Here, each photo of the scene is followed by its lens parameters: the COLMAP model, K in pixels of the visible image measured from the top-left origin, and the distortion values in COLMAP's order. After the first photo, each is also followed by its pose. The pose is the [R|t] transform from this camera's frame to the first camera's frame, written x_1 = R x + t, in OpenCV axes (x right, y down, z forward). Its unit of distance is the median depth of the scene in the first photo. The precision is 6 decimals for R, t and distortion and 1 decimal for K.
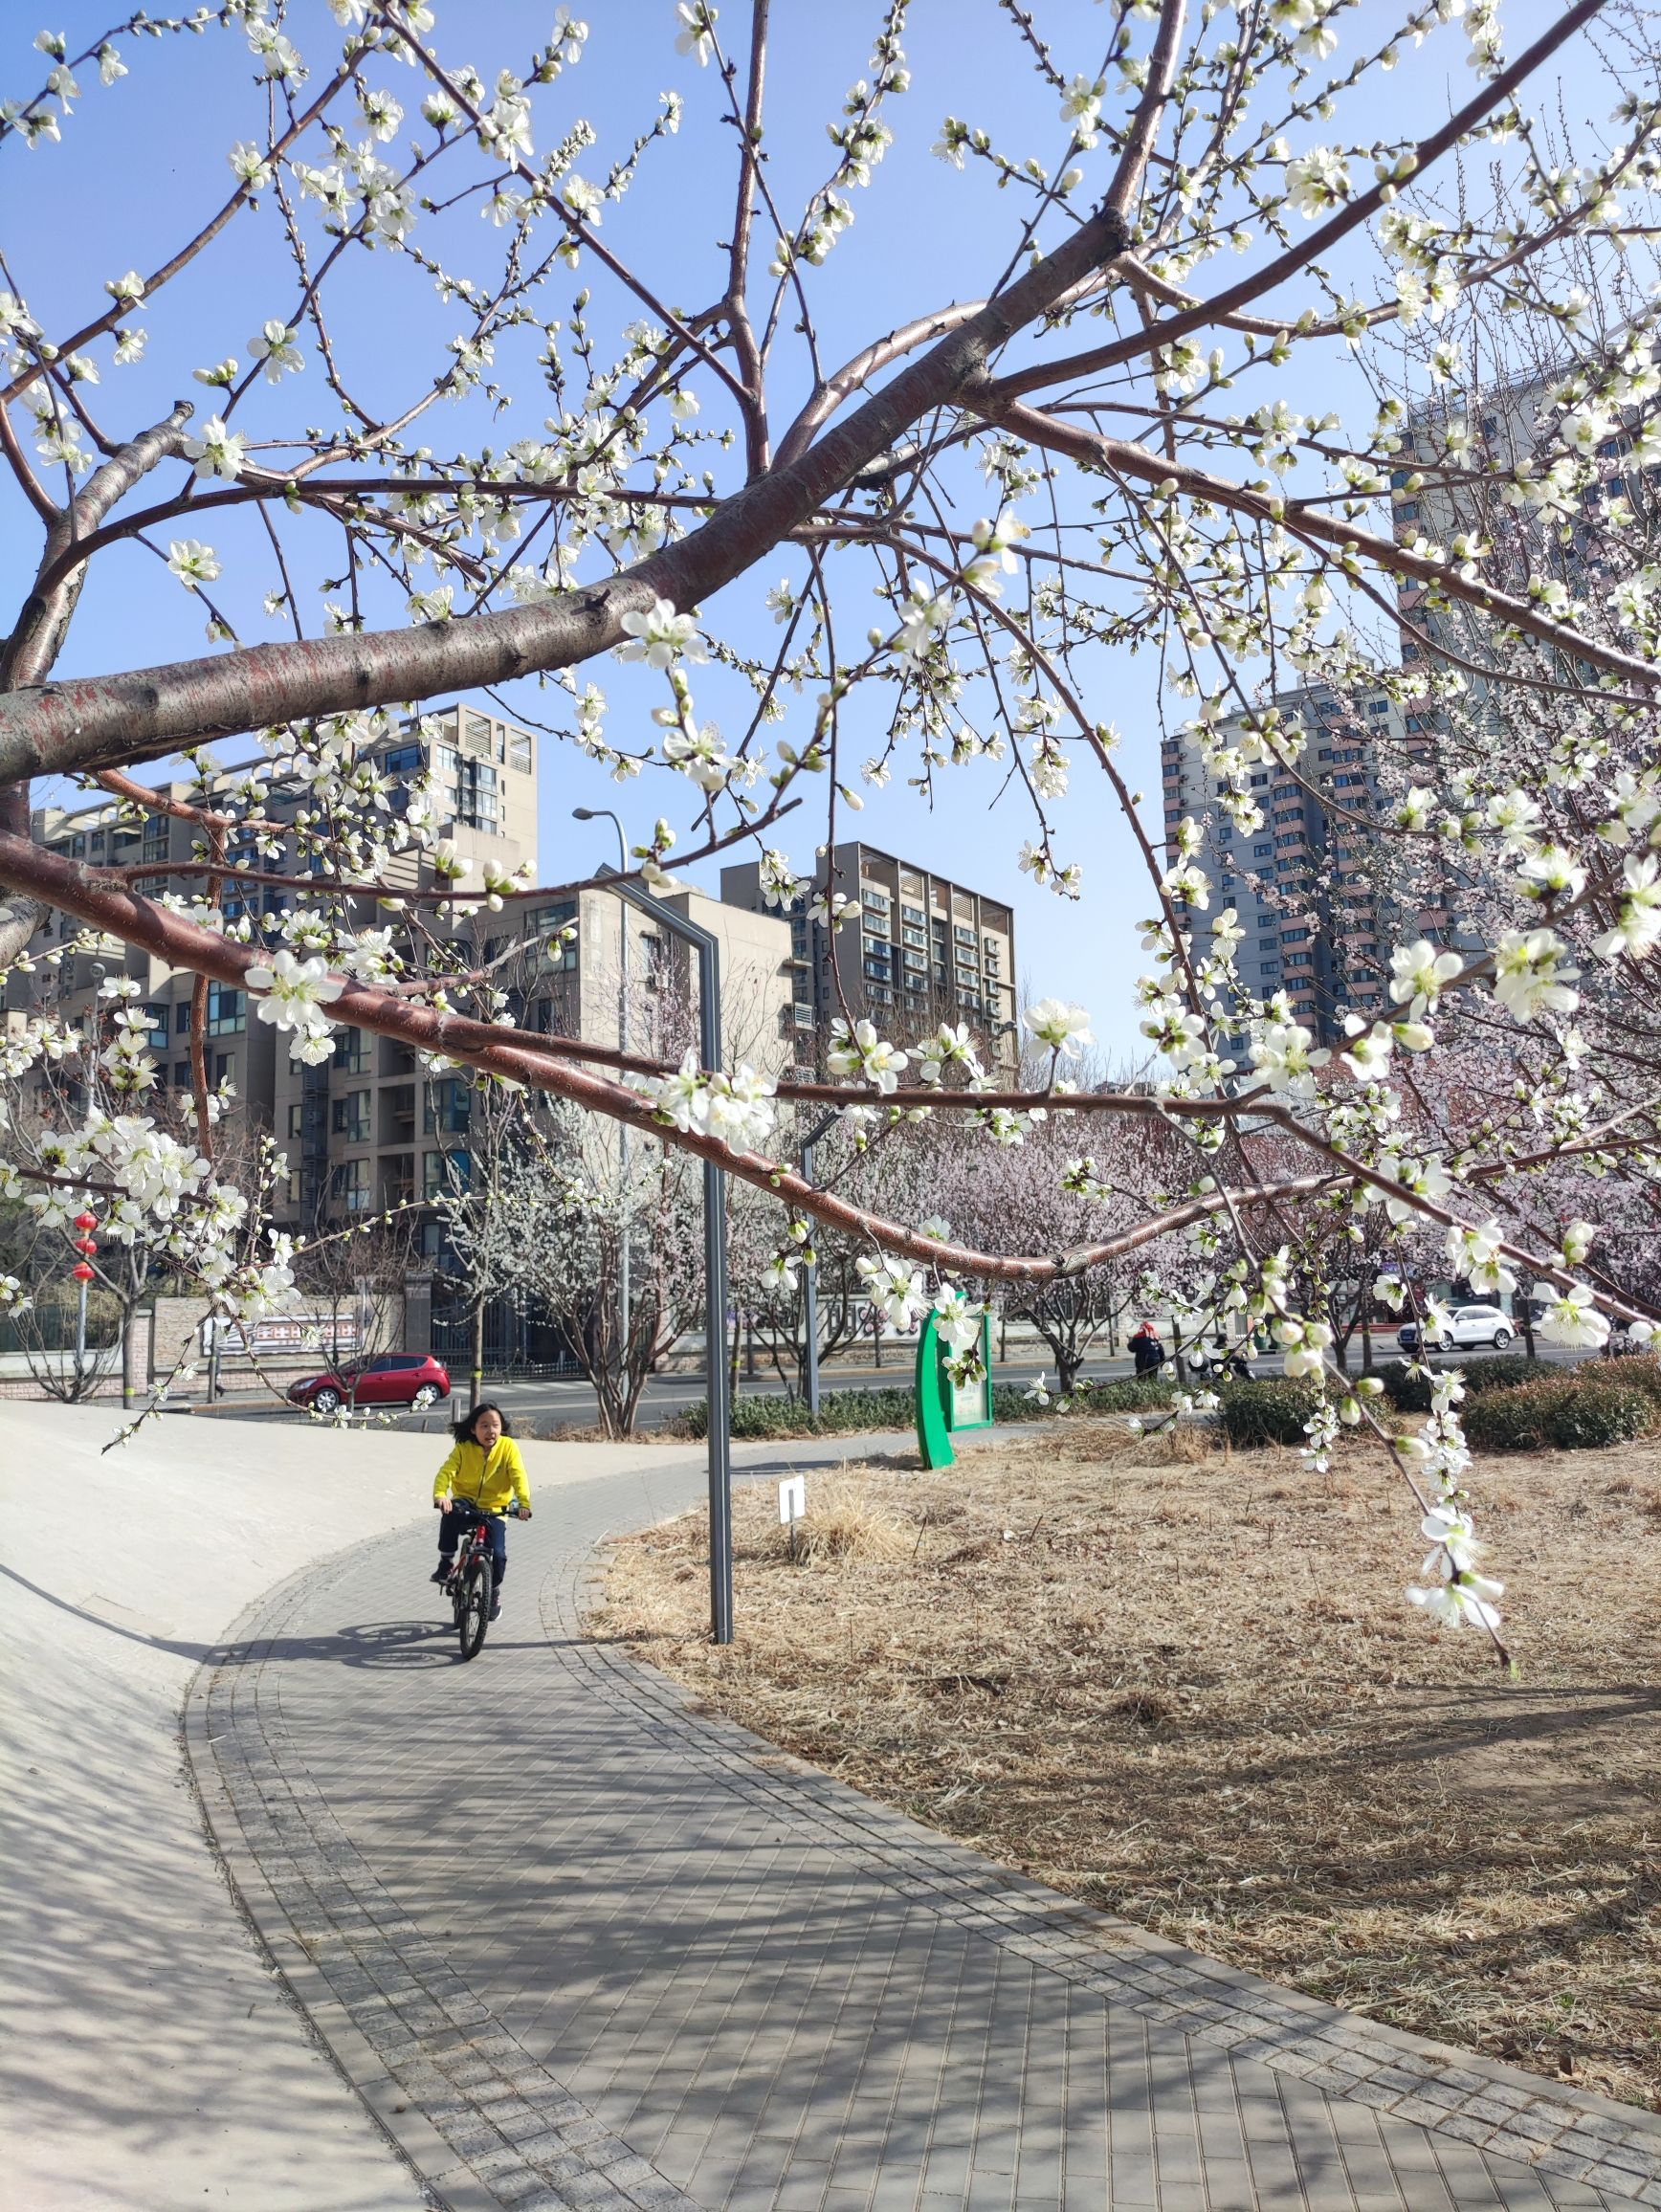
lens RADIAL K [[1619.5, 0, 885.4], [0, 1619.5, 1104.4], [0, 0, 1]] dist [0.003559, -0.000219]
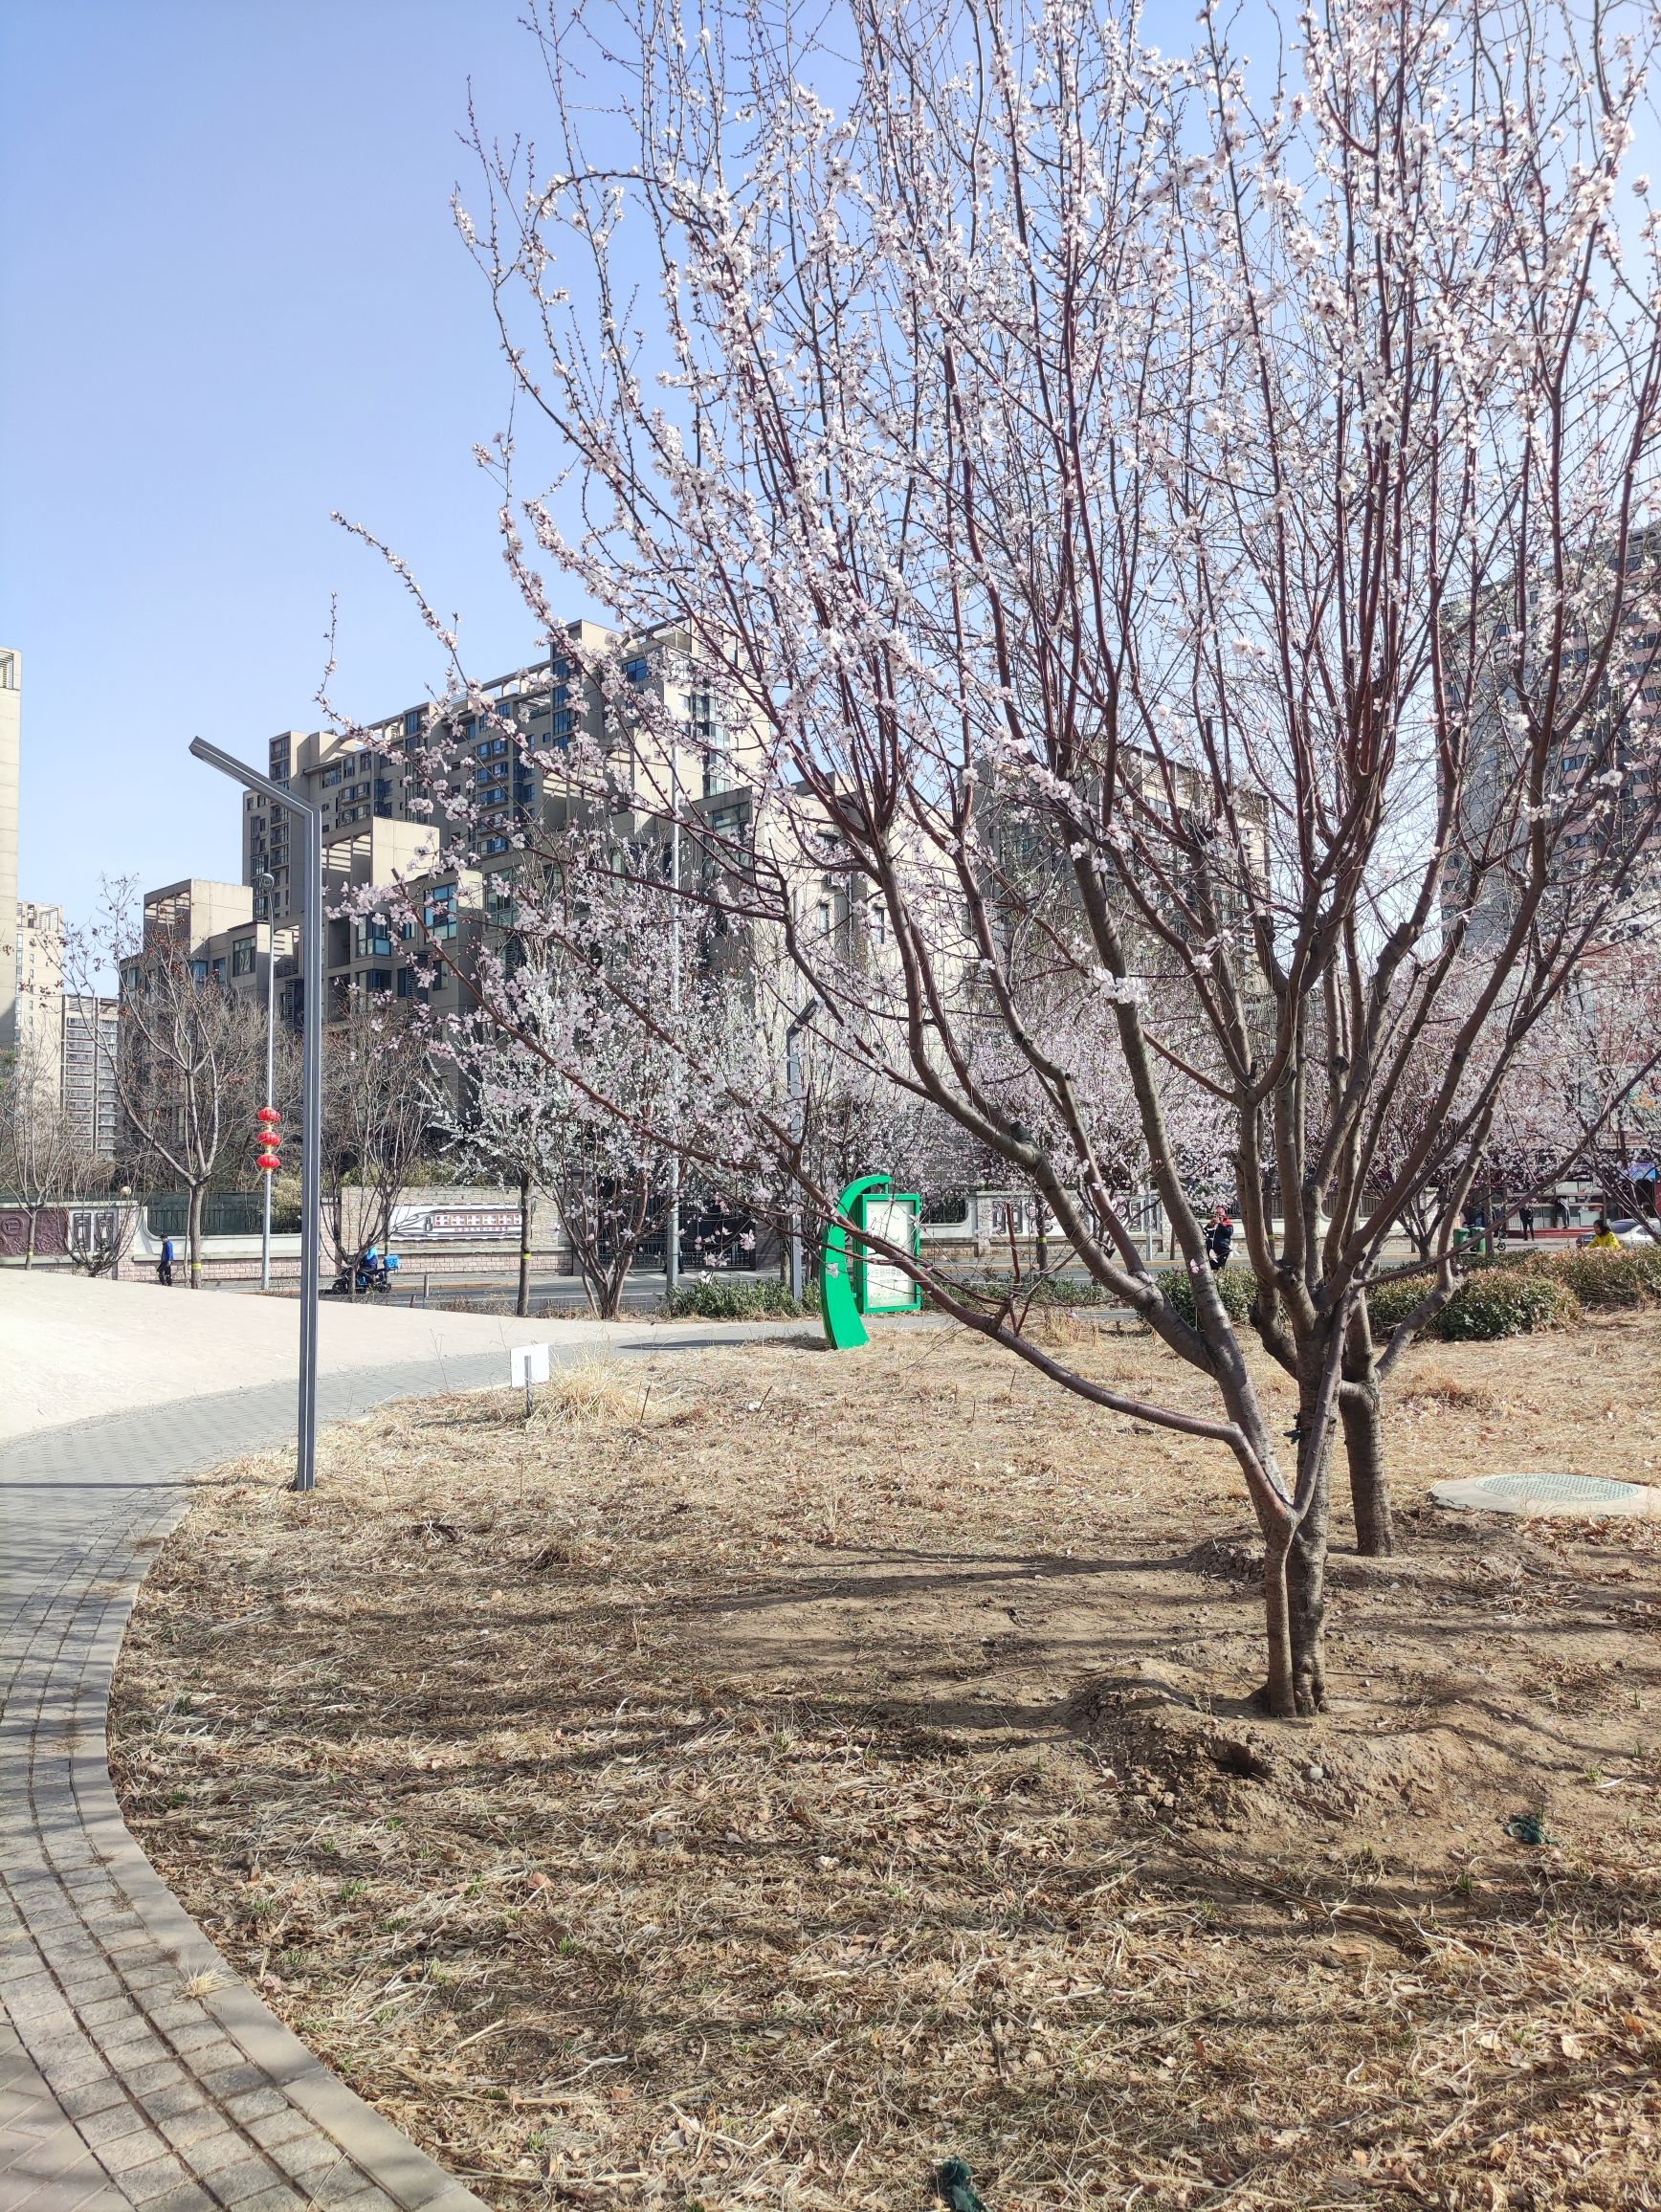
lens RADIAL K [[1619.5, 0, 885.4], [0, 1619.5, 1104.4], [0, 0, 1]] dist [0.003559, -0.000219]
pose [[0.985517, -0.002675, -0.169557, 0.188363], [0.013074, 0.998098, 0.060244, 0.010314], [0.169073, -0.061588, 0.983677, 0.018171]]
